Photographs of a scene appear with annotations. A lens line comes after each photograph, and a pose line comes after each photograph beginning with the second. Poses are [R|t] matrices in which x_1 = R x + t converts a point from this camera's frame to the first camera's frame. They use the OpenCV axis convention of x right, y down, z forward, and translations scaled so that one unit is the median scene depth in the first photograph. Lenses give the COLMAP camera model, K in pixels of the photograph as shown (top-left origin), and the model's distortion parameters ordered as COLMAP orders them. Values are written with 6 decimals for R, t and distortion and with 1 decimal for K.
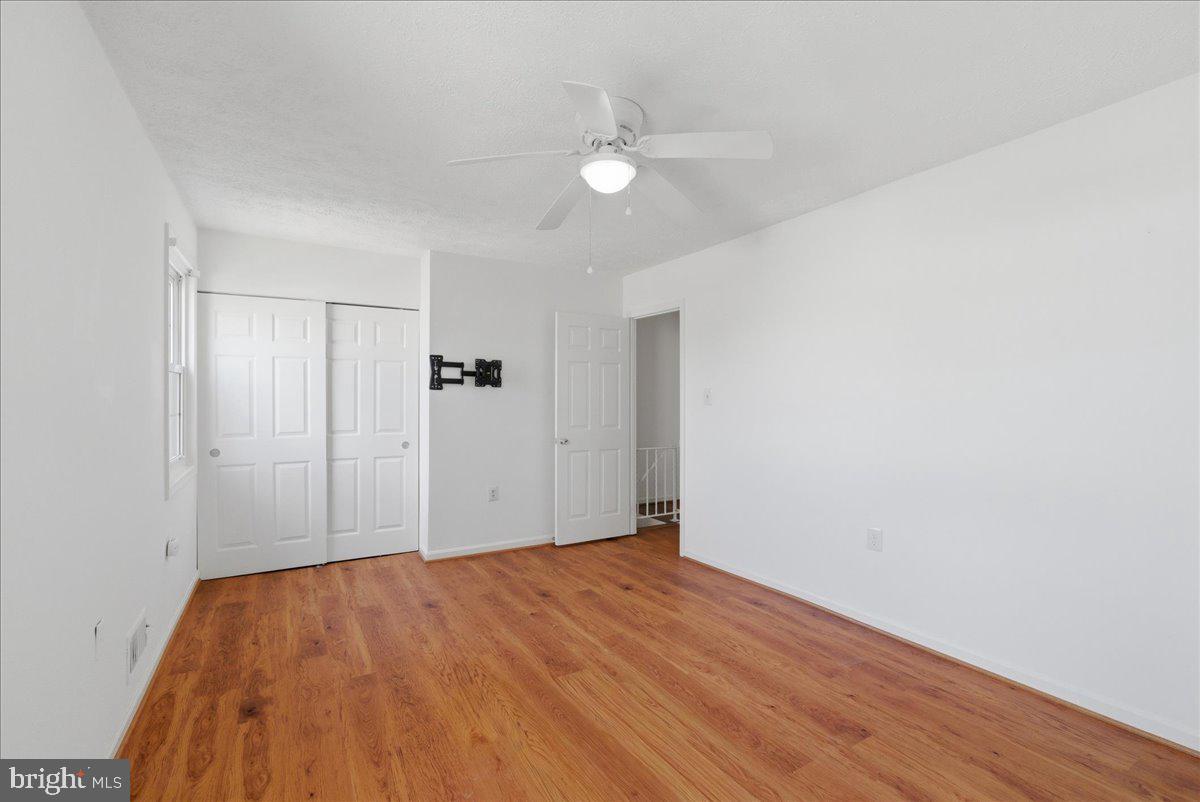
lens RADIAL K [[537.4, 0, 600.0], [0, 537.4, 401.0], [0, 0, 1]] dist [-0.020637, 0.006610]
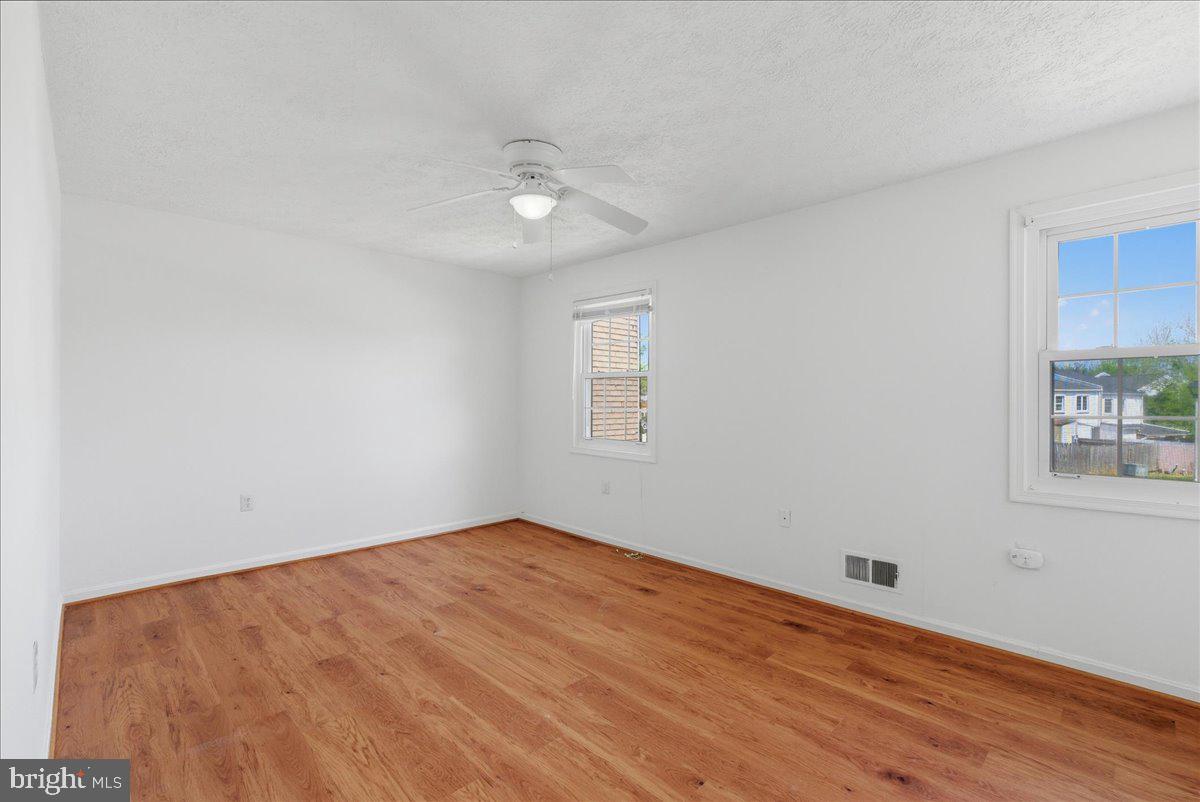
lens RADIAL K [[537.4, 0, 600.0], [0, 537.4, 401.0], [0, 0, 1]] dist [-0.020637, 0.006610]
pose [[-0.971098, -0.000447, -0.238682, 0.121837], [-0.002318, 0.999969, 0.007557, 0.002169], [0.238671, 0.007892, -0.971068, 1.746984]]
